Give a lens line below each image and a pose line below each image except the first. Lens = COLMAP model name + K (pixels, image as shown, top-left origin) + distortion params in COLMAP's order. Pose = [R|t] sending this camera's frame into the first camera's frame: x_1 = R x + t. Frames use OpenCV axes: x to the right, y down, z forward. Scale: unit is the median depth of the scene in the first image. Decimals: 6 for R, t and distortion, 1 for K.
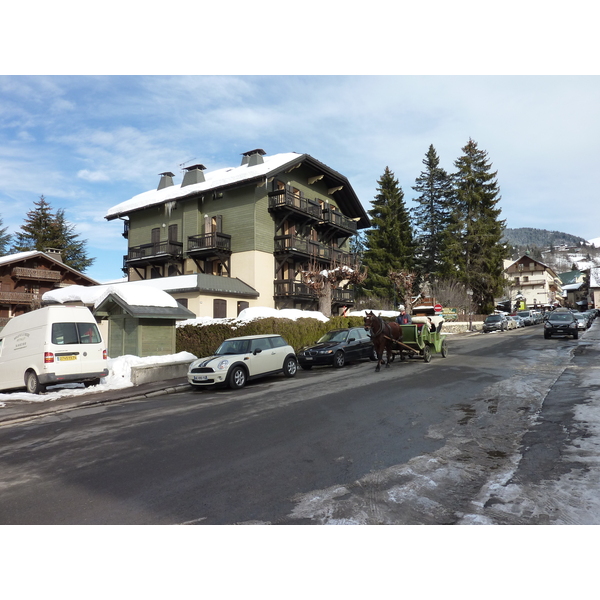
lens RADIAL K [[467.6, 0, 300.0], [0, 467.6, 299.8], [0, 0, 1]] dist [-0.061972, 0.001870]
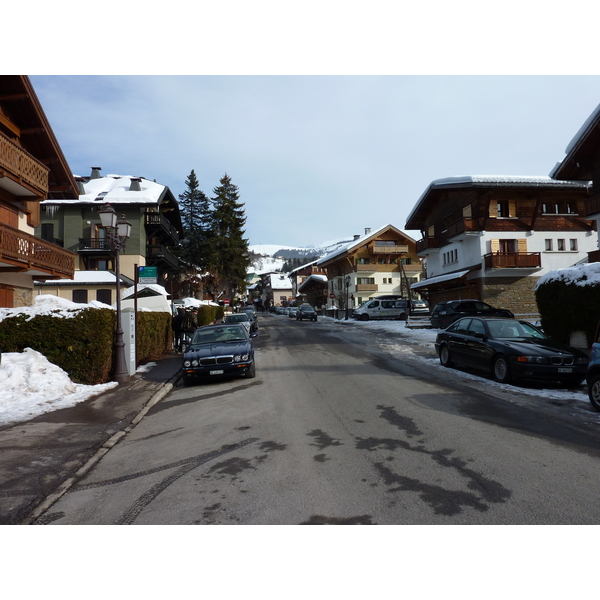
lens RADIAL K [[467.6, 0, 299.9], [0, 467.6, 300.7], [0, 0, 1]] dist [-0.061972, 0.001870]
pose [[0.778149, 0.038389, 0.626906, -0.292962], [-0.049922, 0.998753, 0.000807, 0.003435], [-0.626093, -0.031924, 0.779095, -0.190751]]
